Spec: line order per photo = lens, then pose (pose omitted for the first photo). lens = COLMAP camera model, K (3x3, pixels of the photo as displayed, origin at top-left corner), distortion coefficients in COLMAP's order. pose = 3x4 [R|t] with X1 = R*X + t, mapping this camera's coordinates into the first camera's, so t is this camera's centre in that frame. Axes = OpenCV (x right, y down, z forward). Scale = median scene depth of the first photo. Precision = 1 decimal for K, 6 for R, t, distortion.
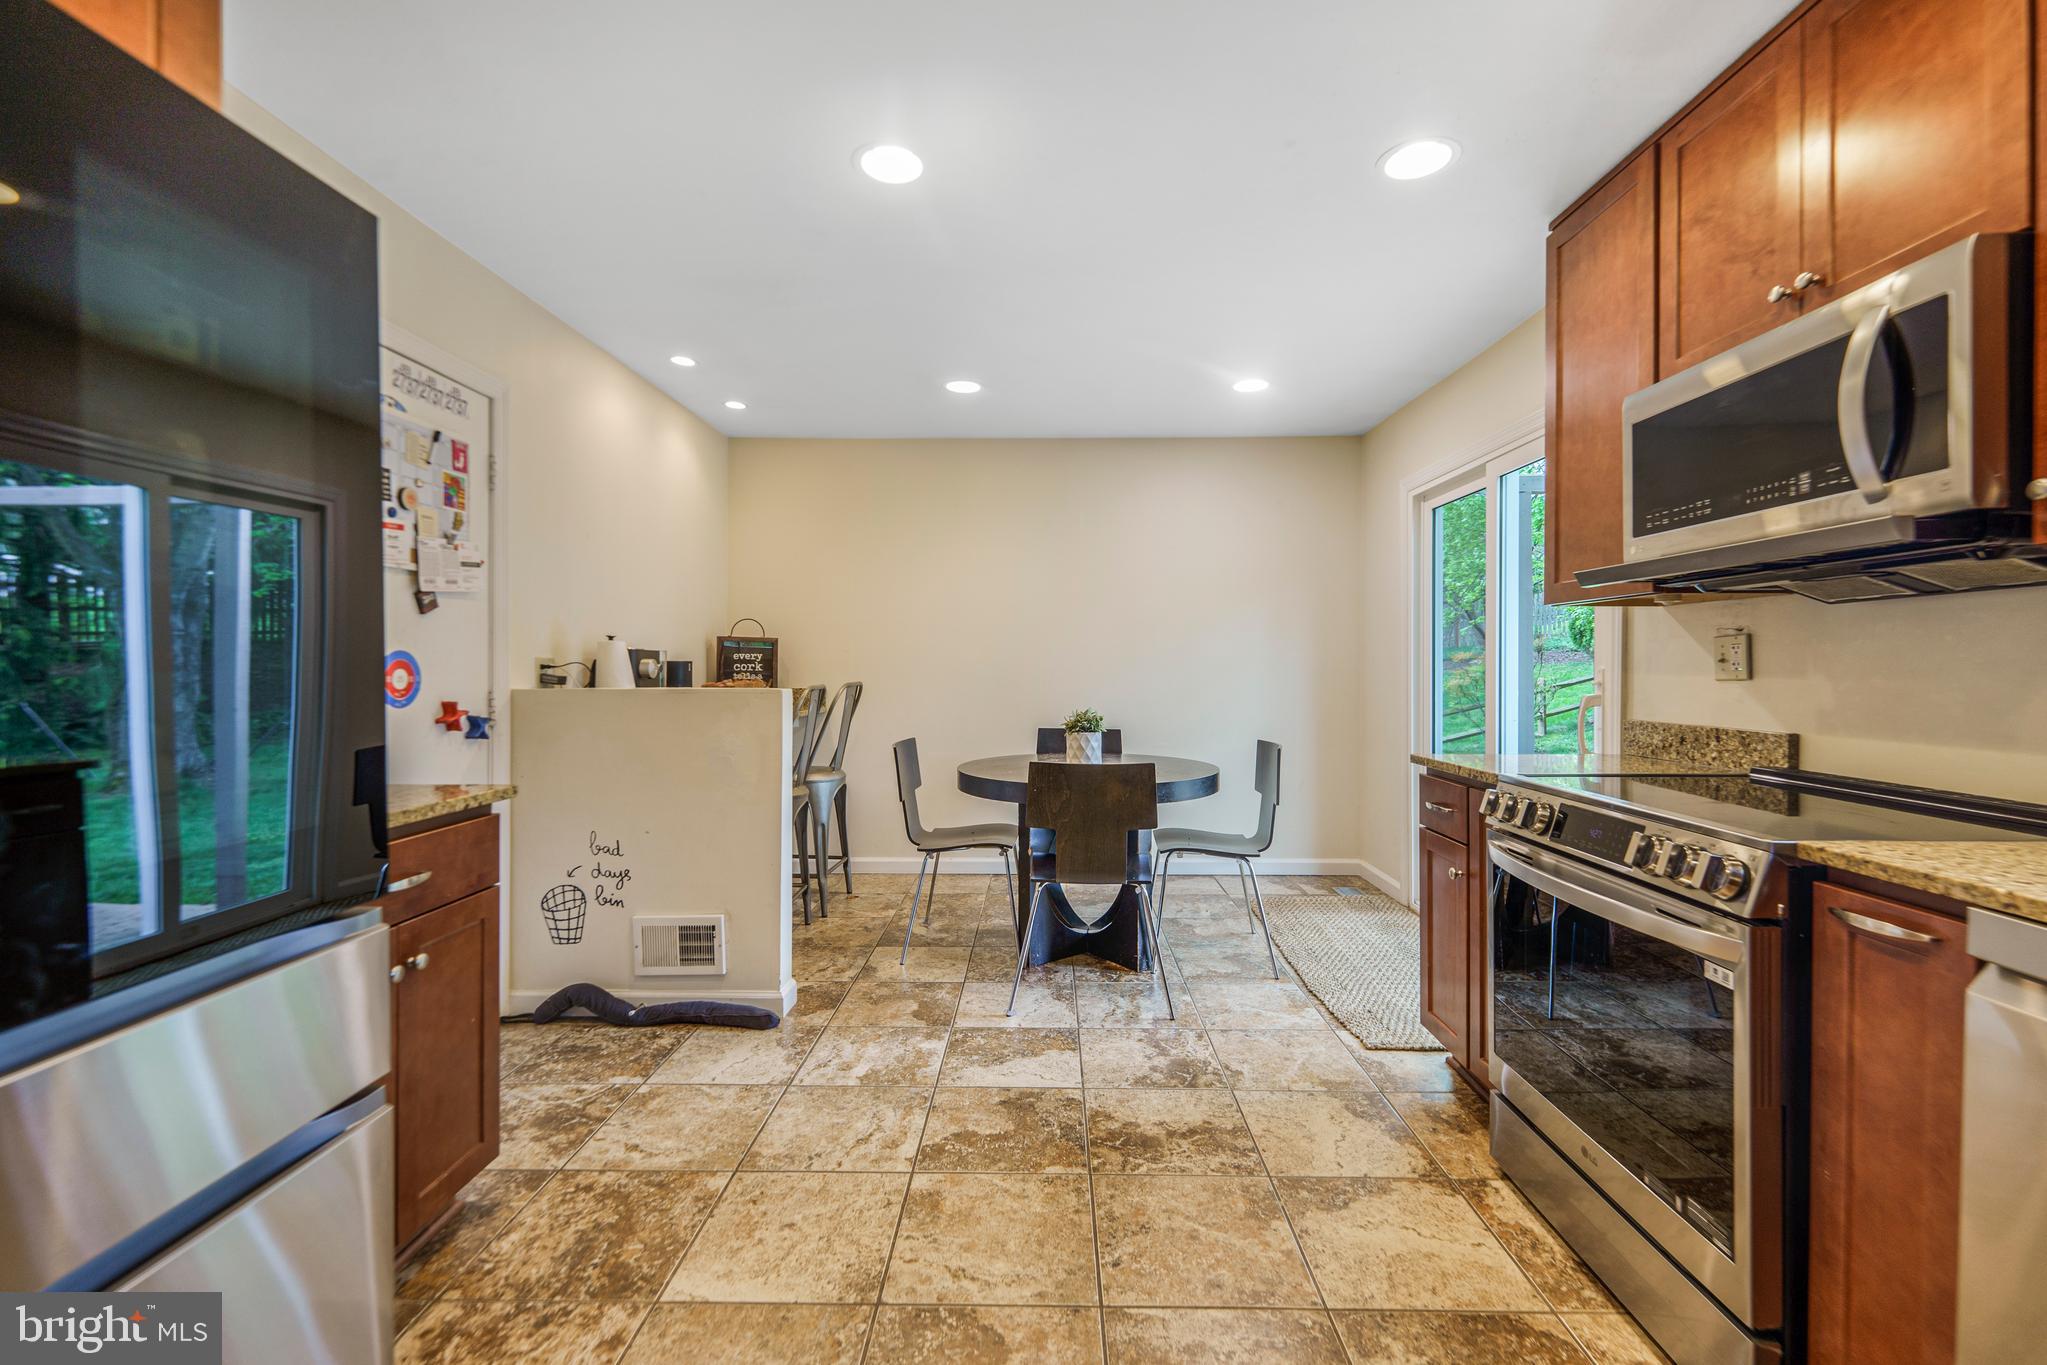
lens RADIAL K [[869.0, 0, 1030.1], [0, 869.0, 672.8], [0, 0, 1]] dist [0.005451, -0.000621]
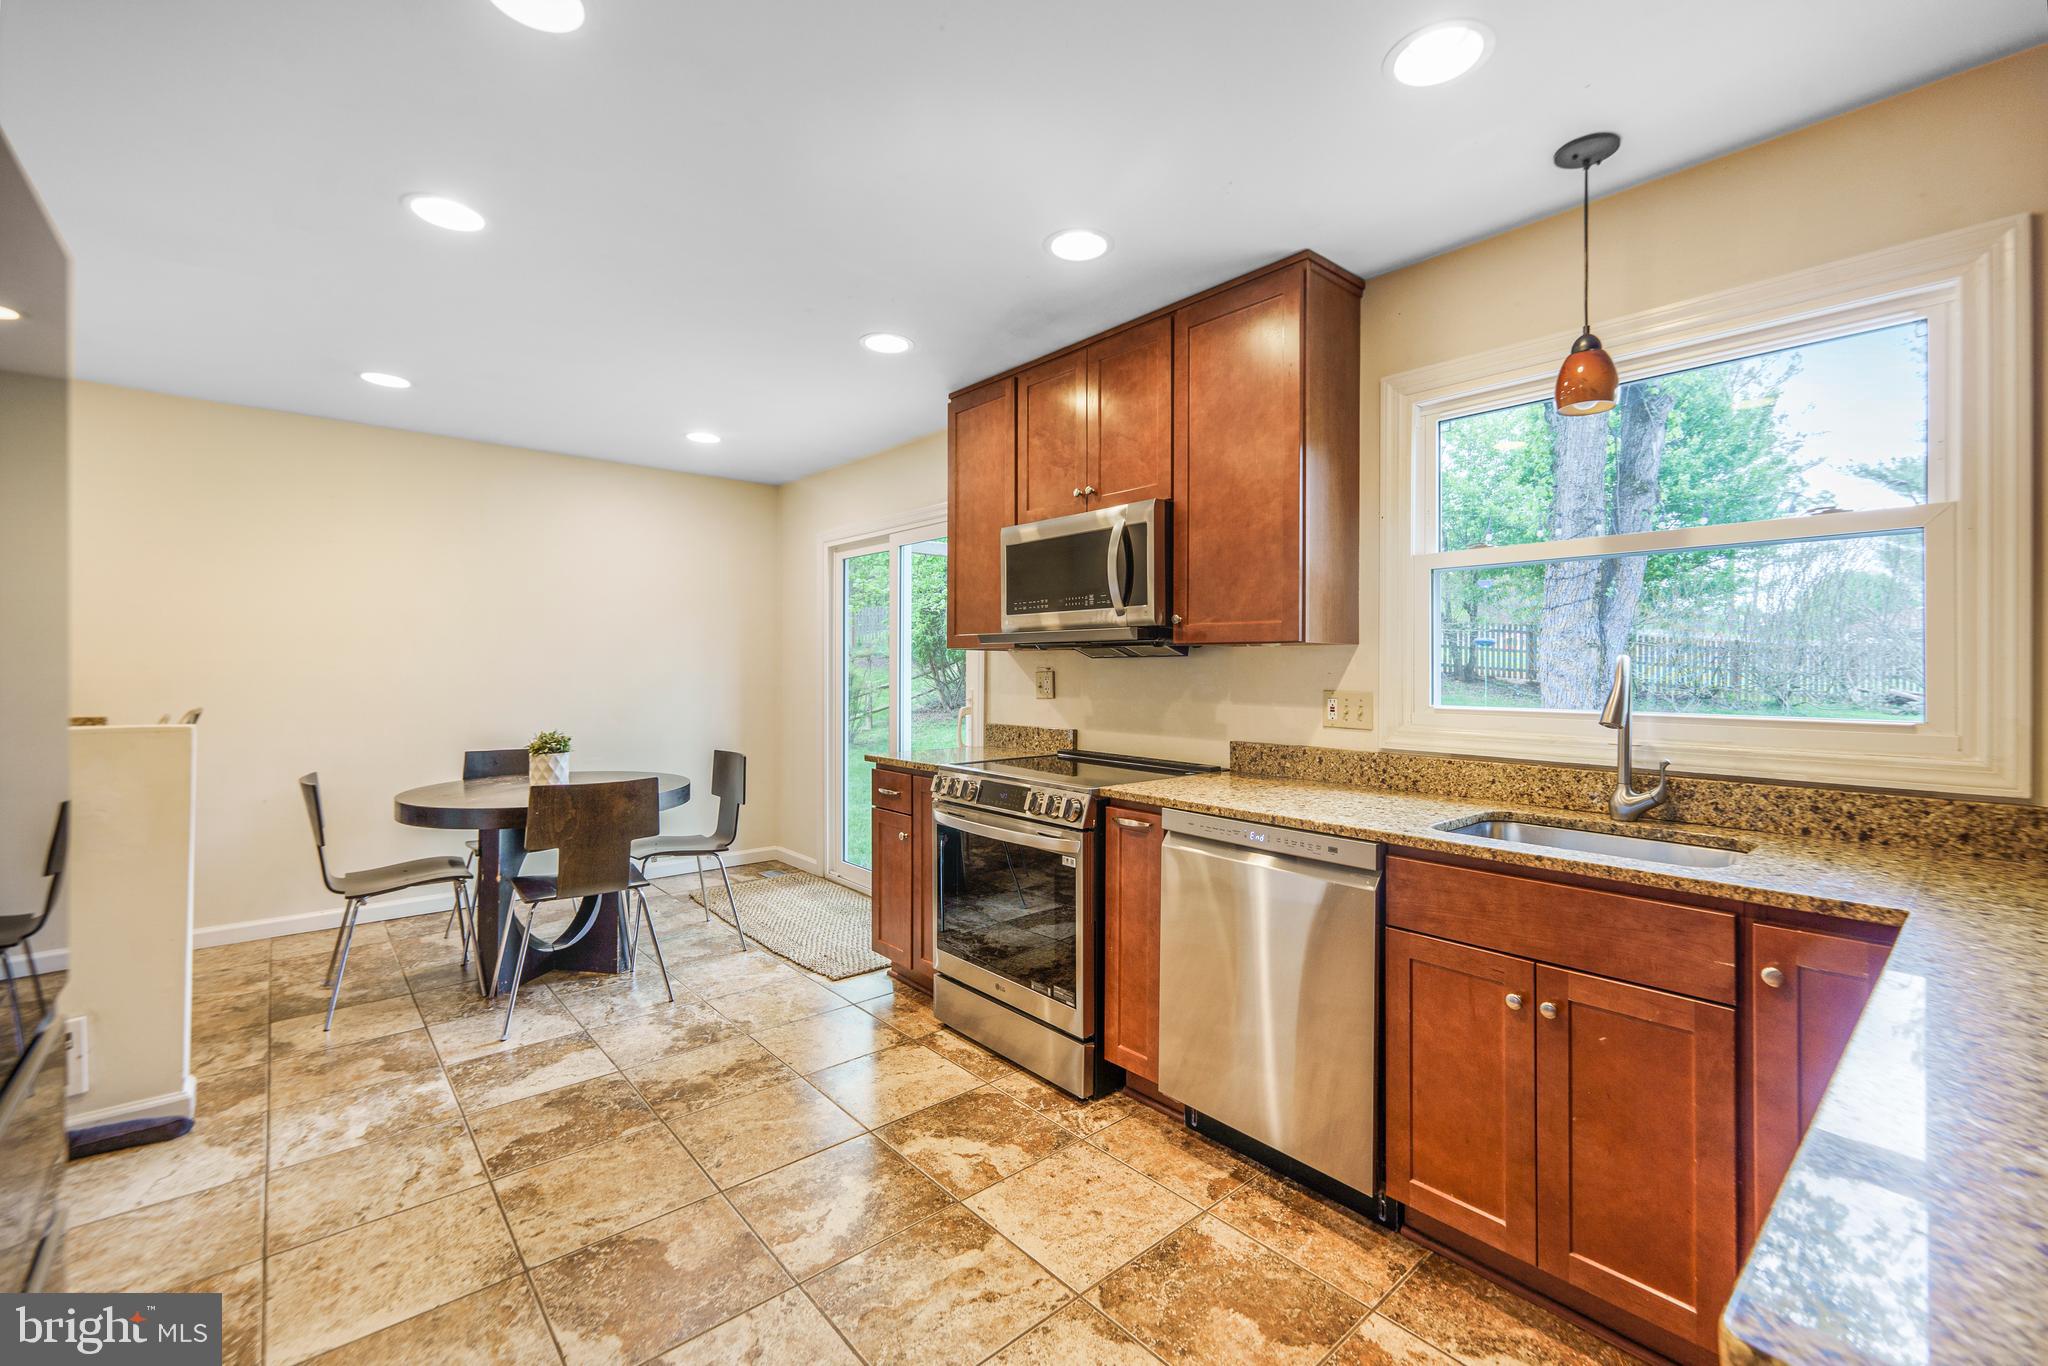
lens RADIAL K [[869.4, 0, 1031.0], [0, 869.4, 662.2], [0, 0, 1]] dist [0.005451, -0.000621]
pose [[0.739905, 0.006434, 0.672681, -0.341826], [0.001919, 0.999930, -0.011675, -0.042109], [-0.672709, 0.009929, 0.739840, -0.220031]]
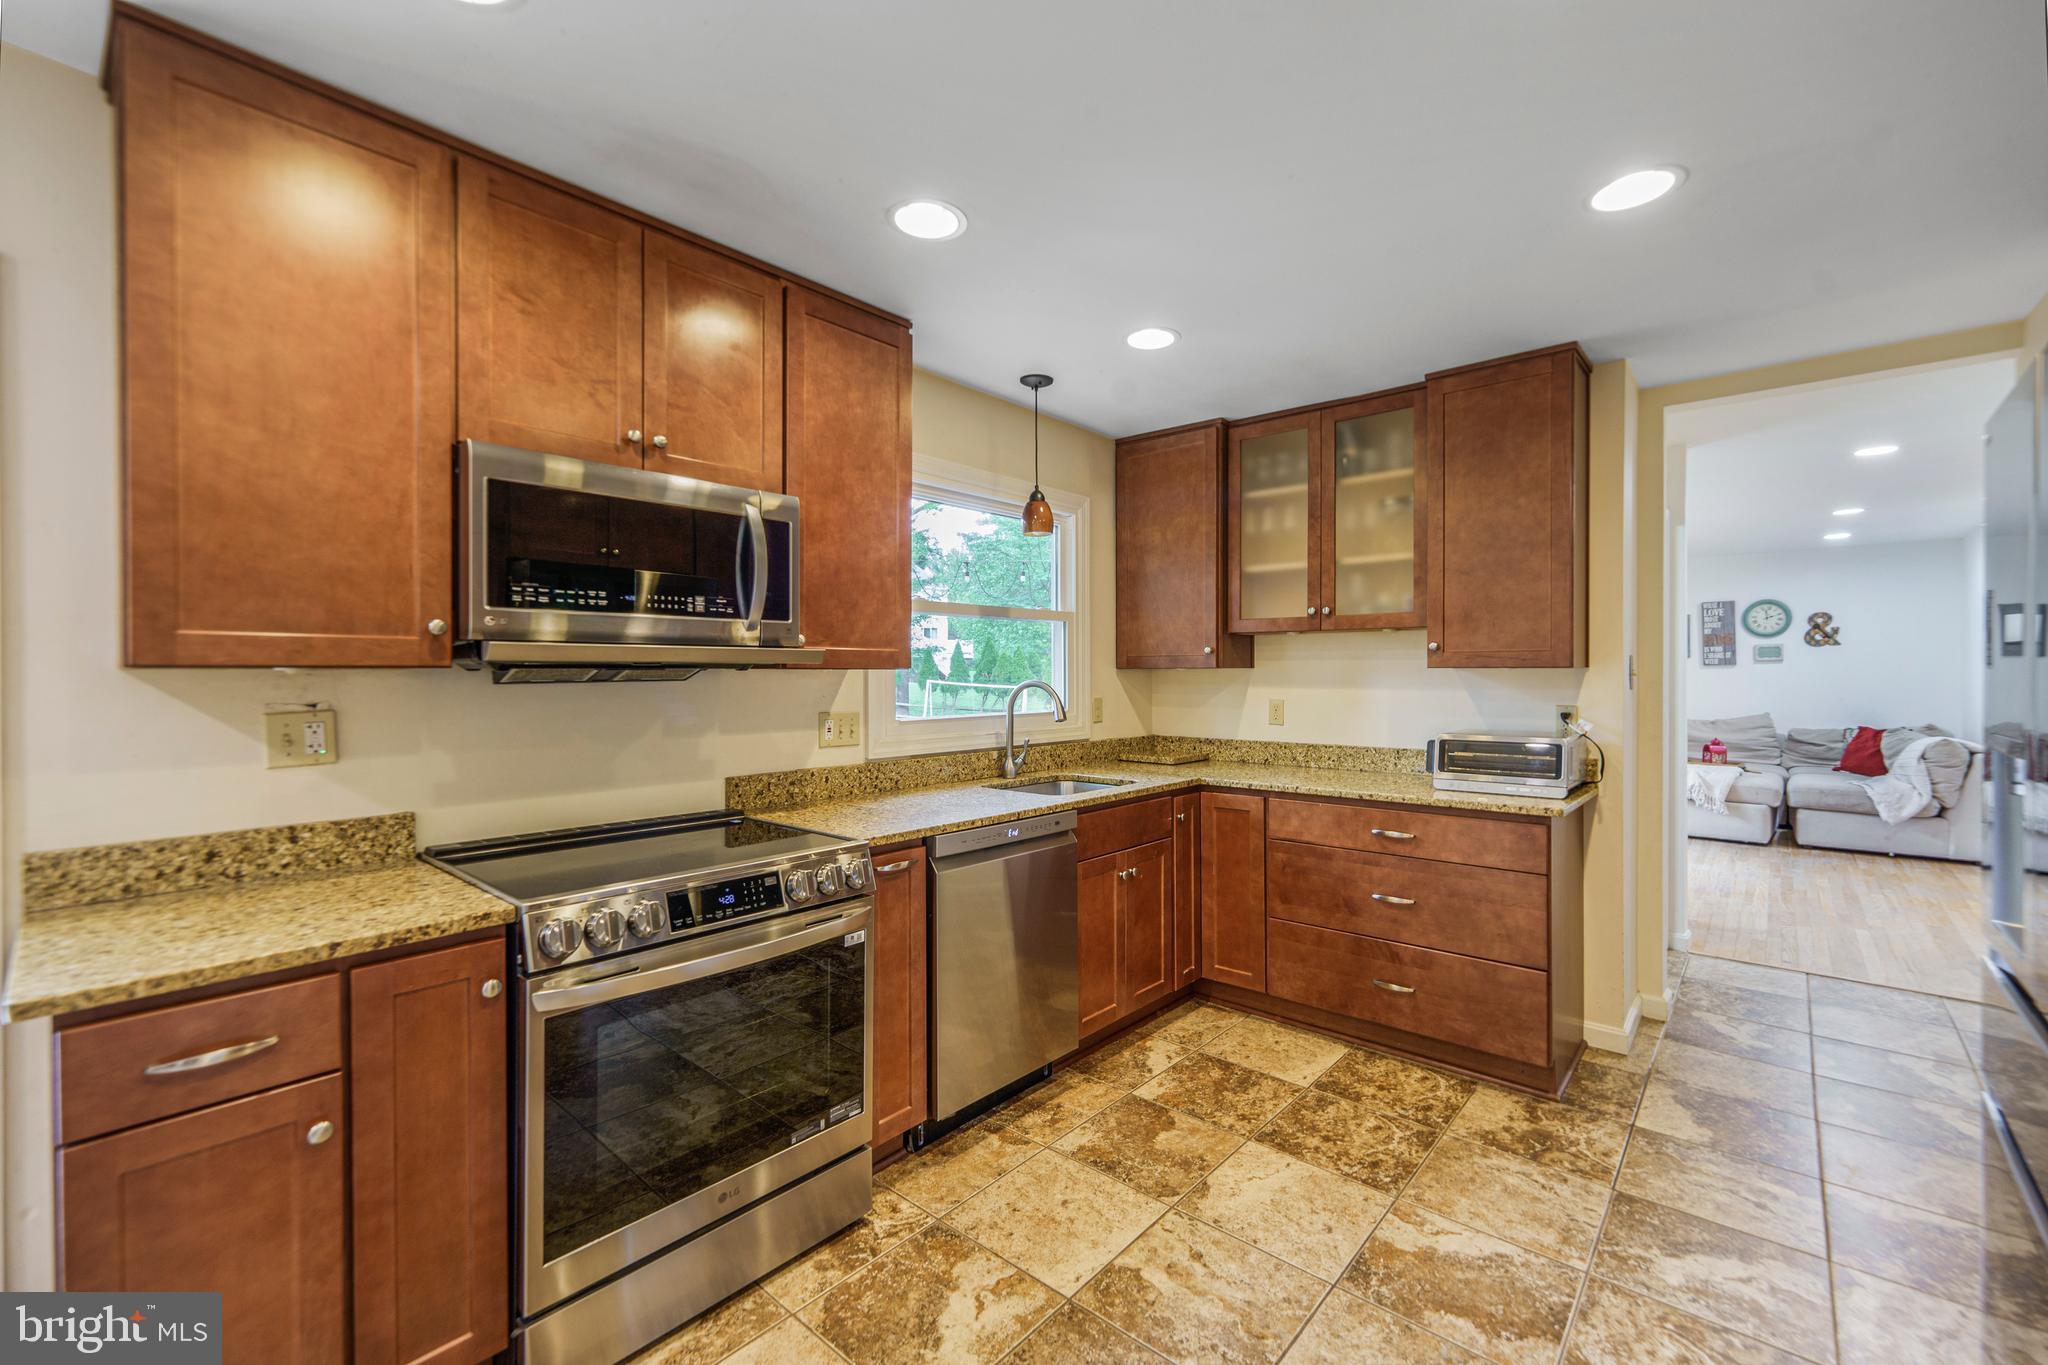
lens RADIAL K [[869.4, 0, 1043.0], [0, 869.4, 669.4], [0, 0, 1]] dist [0.005451, -0.000621]
pose [[-0.780018, 0.000563, 0.625757, -0.270289], [0.004643, 0.999977, 0.004888, -0.085141], [-0.625740, 0.006718, -0.780003, 1.220052]]
